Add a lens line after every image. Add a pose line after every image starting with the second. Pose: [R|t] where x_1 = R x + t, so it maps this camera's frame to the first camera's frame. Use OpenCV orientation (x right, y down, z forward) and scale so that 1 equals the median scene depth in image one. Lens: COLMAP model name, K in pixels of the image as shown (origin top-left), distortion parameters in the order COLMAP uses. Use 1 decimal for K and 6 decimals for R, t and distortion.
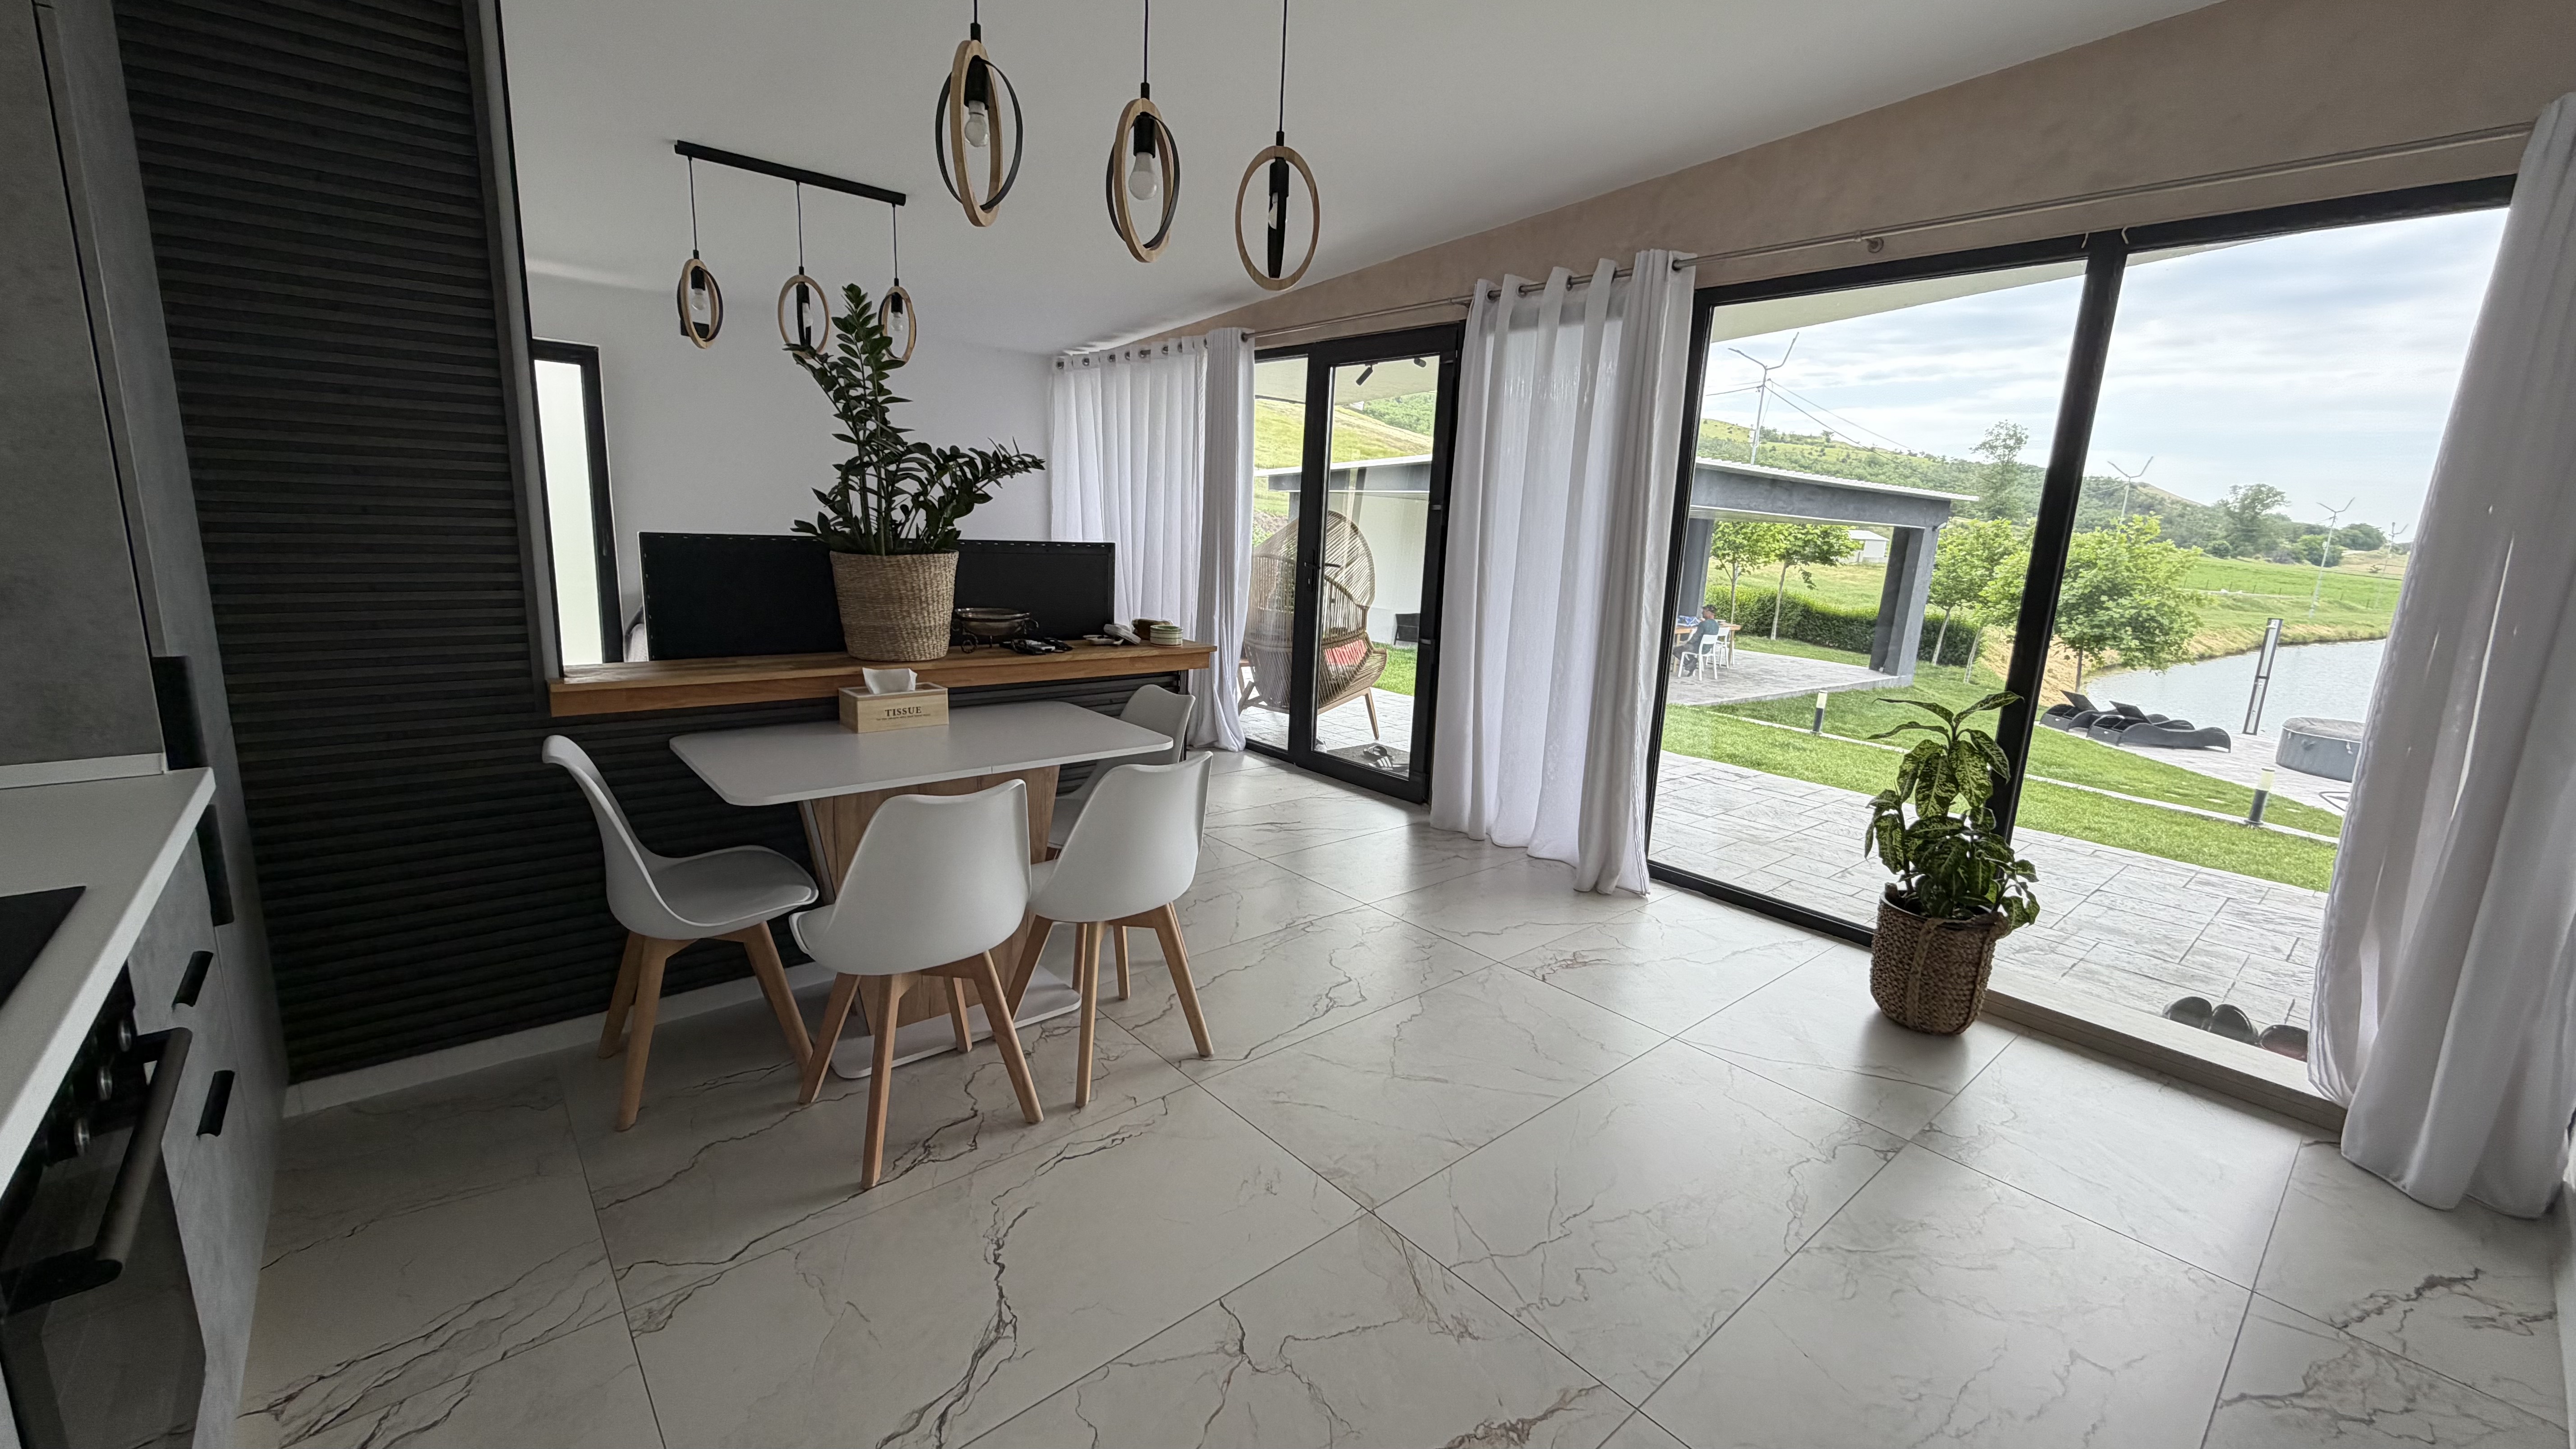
lens RADIAL K [[1030.0, 0, 1289.3], [0, 1030.0, 726.0], [0, 0, 1]] dist [0.003829, 0.000408]
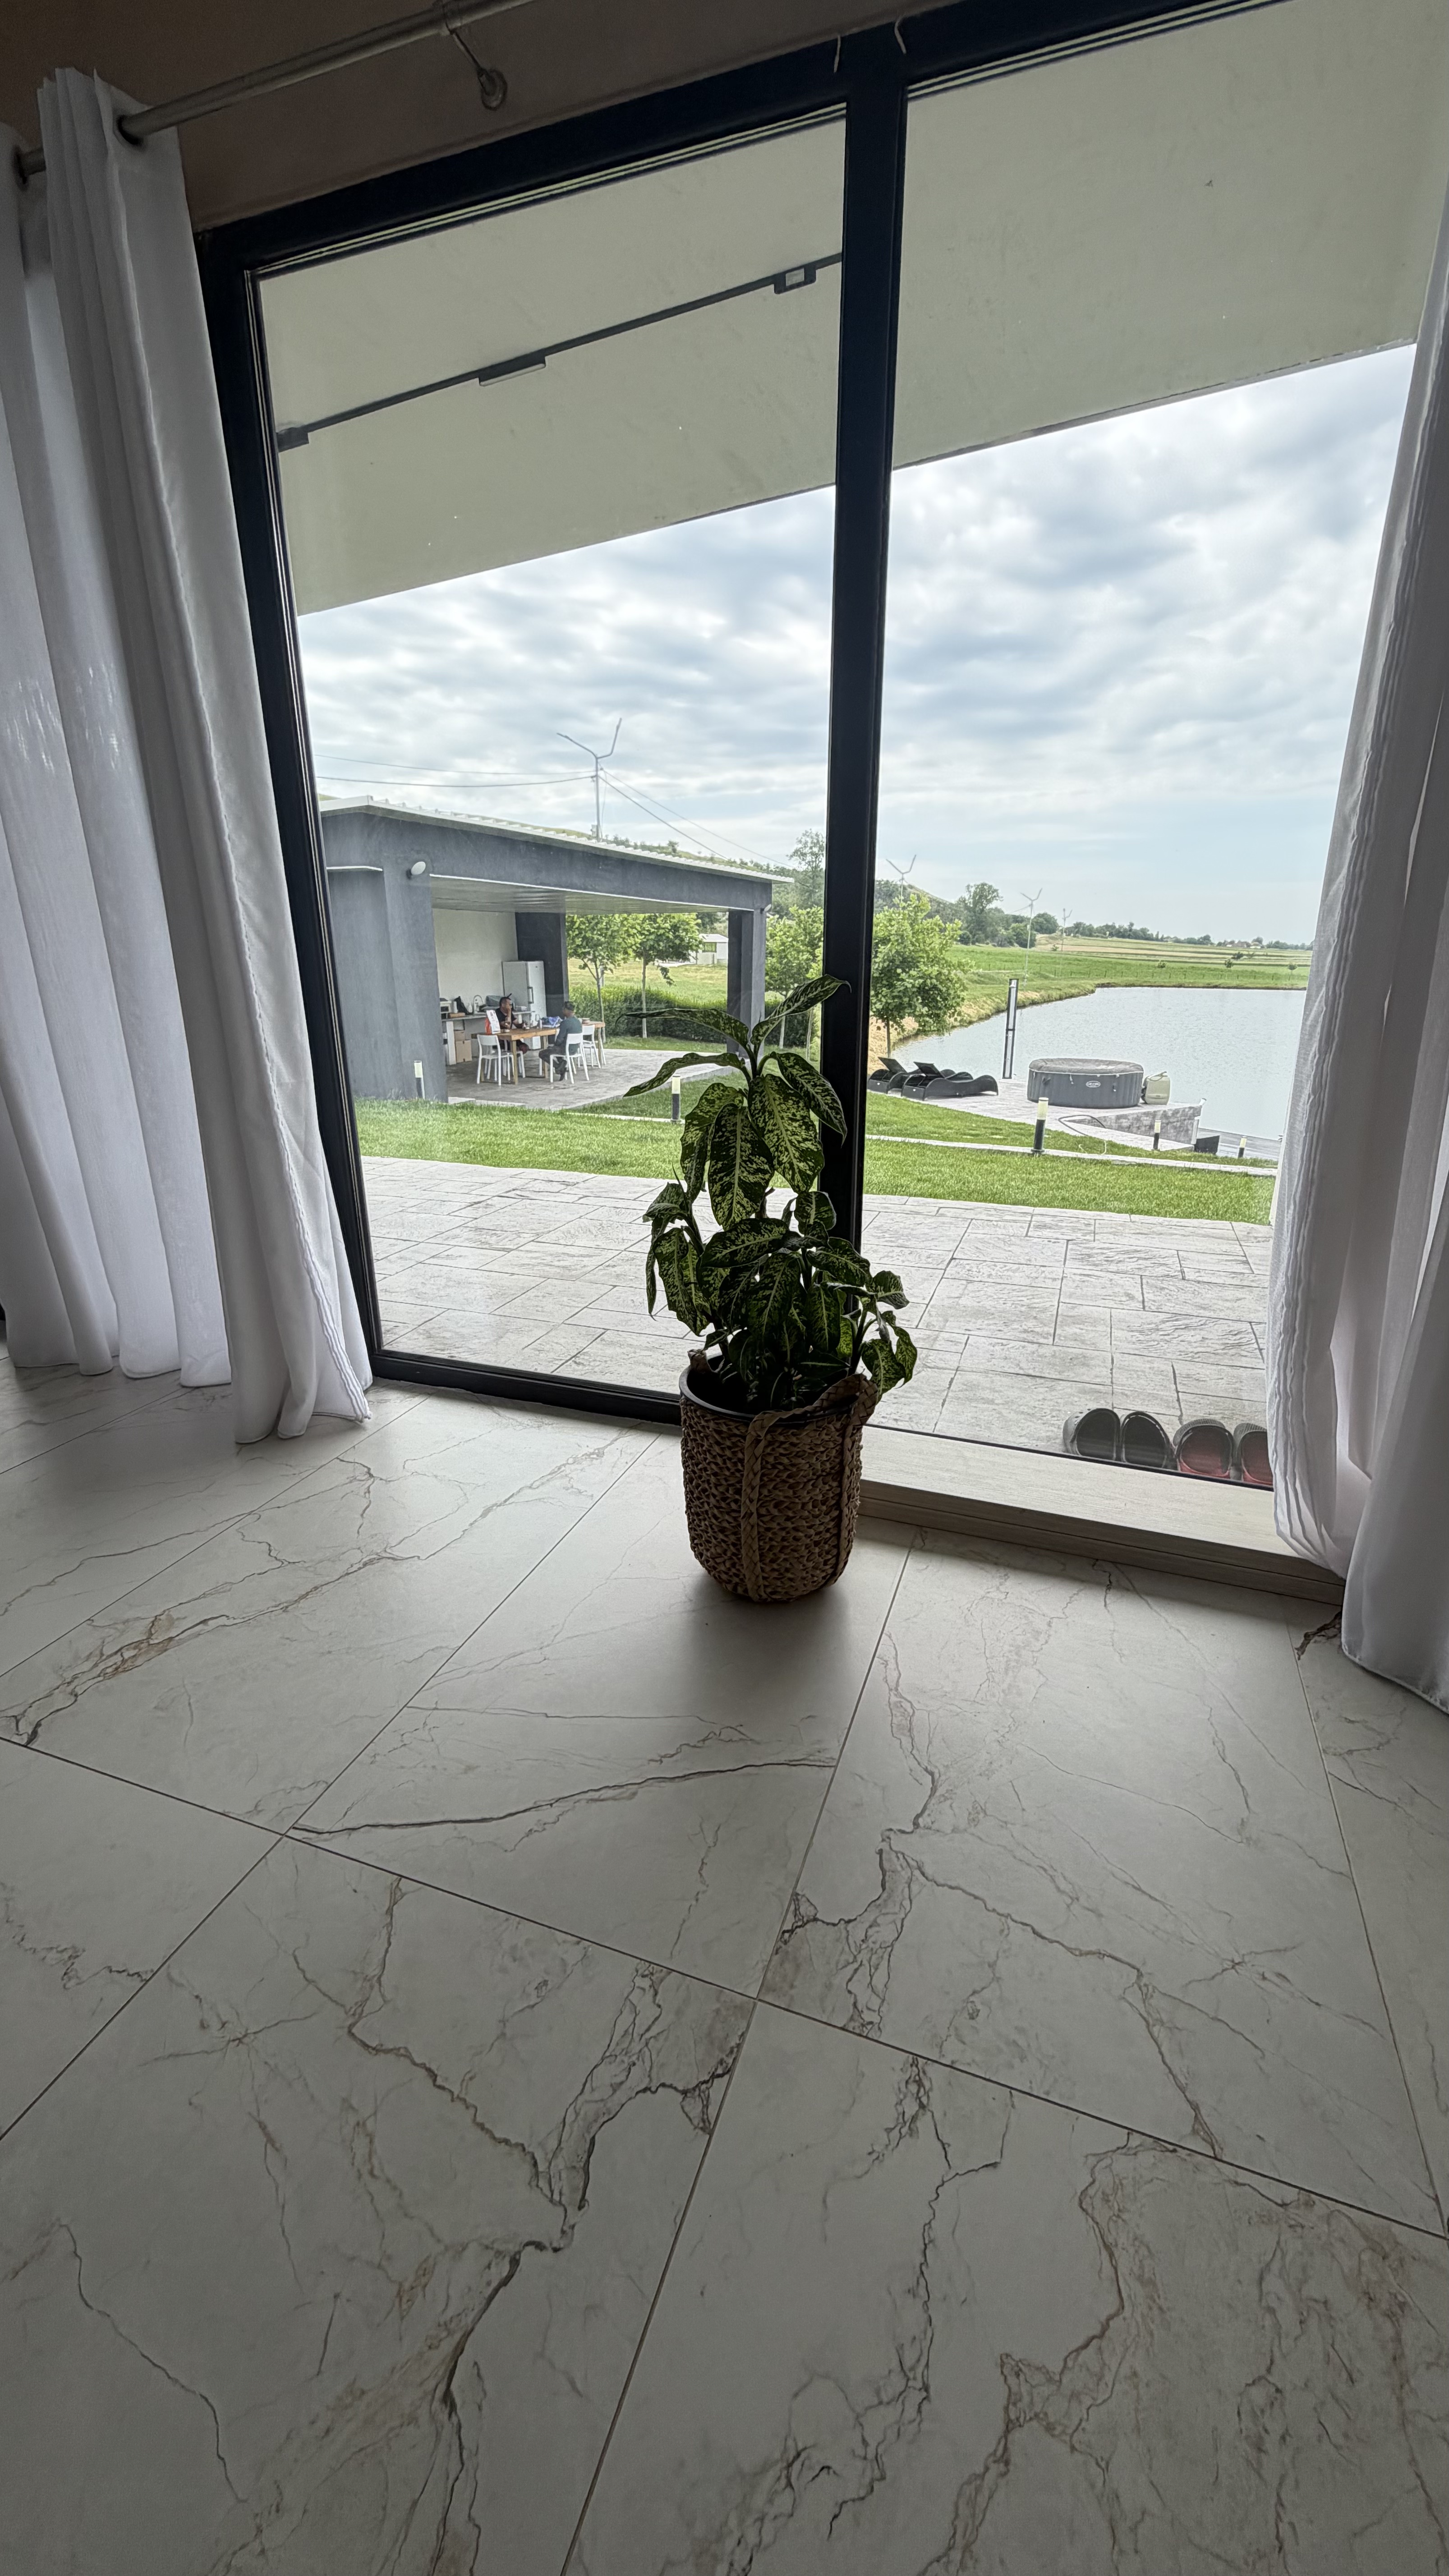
lens RADIAL K [[1030.0, 0, 726.9], [0, 1030.0, 1283.0], [0, 0, 1]] dist [0.003829, 0.000408]
pose [[0.870767, -0.198282, 0.449943, 0.275110], [0.140804, 0.977318, 0.158191, 0.023994], [-0.471103, -0.074394, 0.878935, 0.391958]]
